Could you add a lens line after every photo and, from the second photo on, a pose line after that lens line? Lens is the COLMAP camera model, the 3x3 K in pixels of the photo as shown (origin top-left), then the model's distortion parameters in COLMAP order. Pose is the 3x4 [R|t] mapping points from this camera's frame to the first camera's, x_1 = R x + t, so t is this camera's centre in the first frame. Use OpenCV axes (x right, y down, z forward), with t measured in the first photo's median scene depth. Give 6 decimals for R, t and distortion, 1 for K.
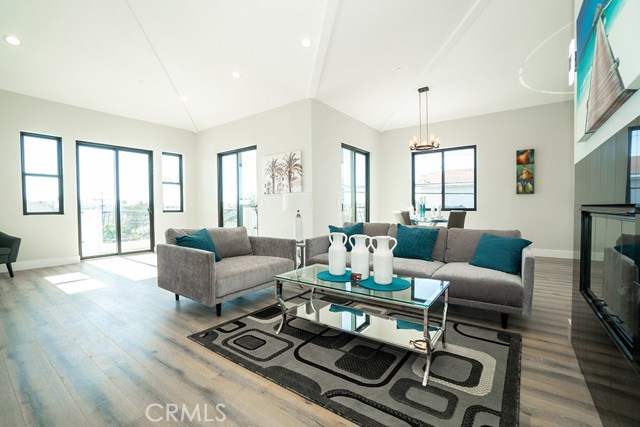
lens RADIAL K [[280.1, 0, 312.3], [0, 280.1, 214.7], [0, 0, 1]] dist [-0.062196, 0.021840]
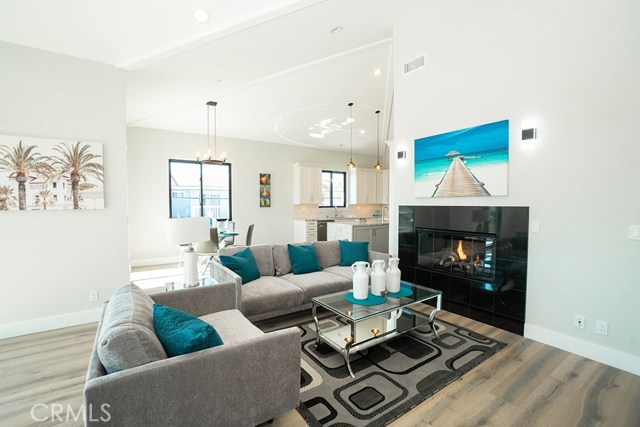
lens RADIAL K [[280.1, 0, 312.3], [0, 280.1, 214.7], [0, 0, 1]] dist [-0.062196, 0.021840]
pose [[0.341126, -0.029775, 0.939546, -0.445272], [0.023351, 0.999458, 0.023196, -0.069300], [-0.939727, 0.014027, 0.341637, 0.335644]]
